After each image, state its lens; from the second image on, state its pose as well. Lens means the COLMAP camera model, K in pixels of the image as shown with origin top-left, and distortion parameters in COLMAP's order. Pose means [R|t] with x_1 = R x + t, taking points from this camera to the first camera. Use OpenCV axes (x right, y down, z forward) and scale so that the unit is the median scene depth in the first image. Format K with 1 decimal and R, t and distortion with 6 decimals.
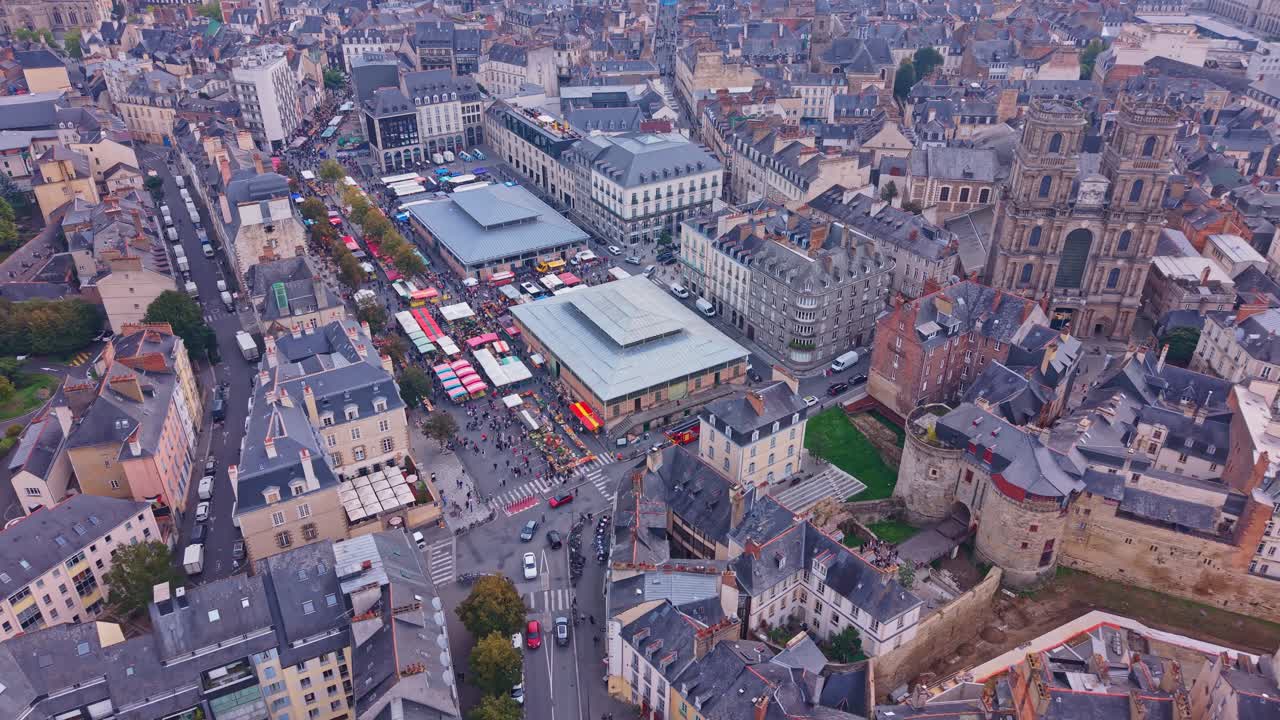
lens RADIAL K [[898.3, 0, 642.2], [0, 898.3, 366.5], [0, 0, 1]] dist [0.062013, -0.099964]
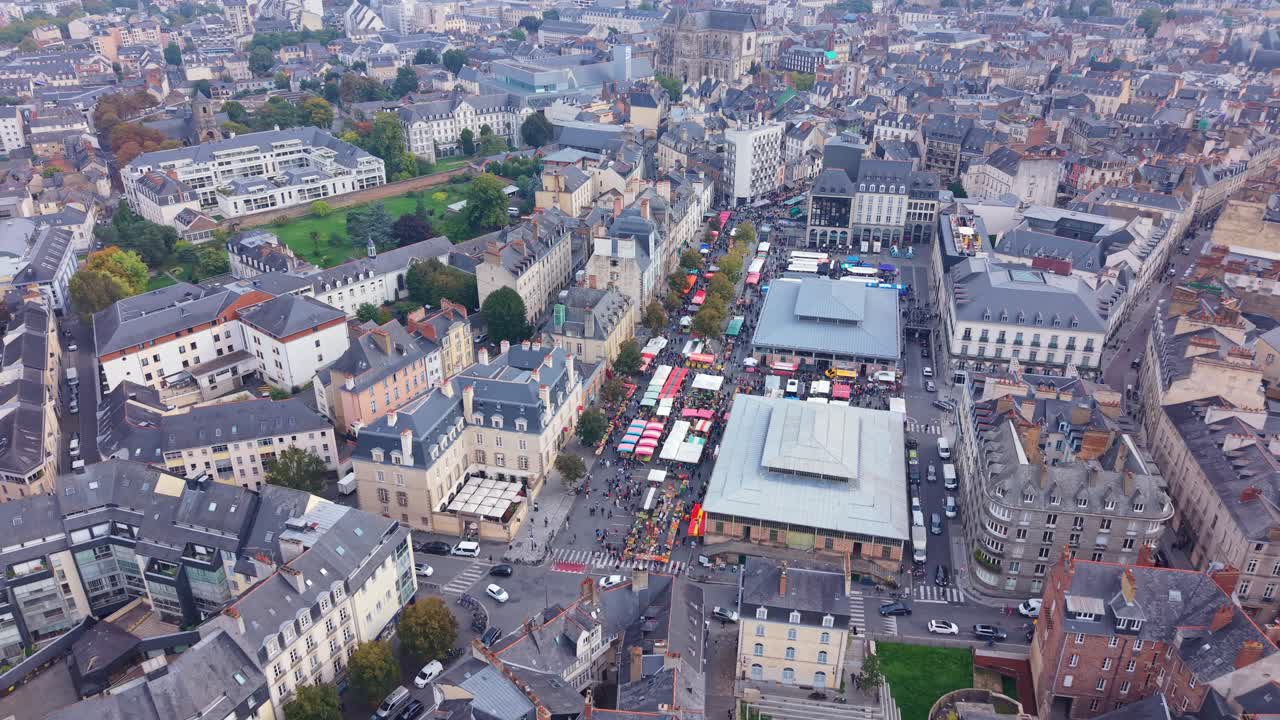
lens RADIAL K [[898.3, 0, 642.2], [0, 898.3, 366.5], [0, 0, 1]] dist [0.062013, -0.099964]
pose [[0.721280, 0.313982, -0.617390, 0.324389], [-0.362010, 0.930808, 0.050448, -0.091569], [0.590511, 0.187114, 0.785038, 0.142052]]
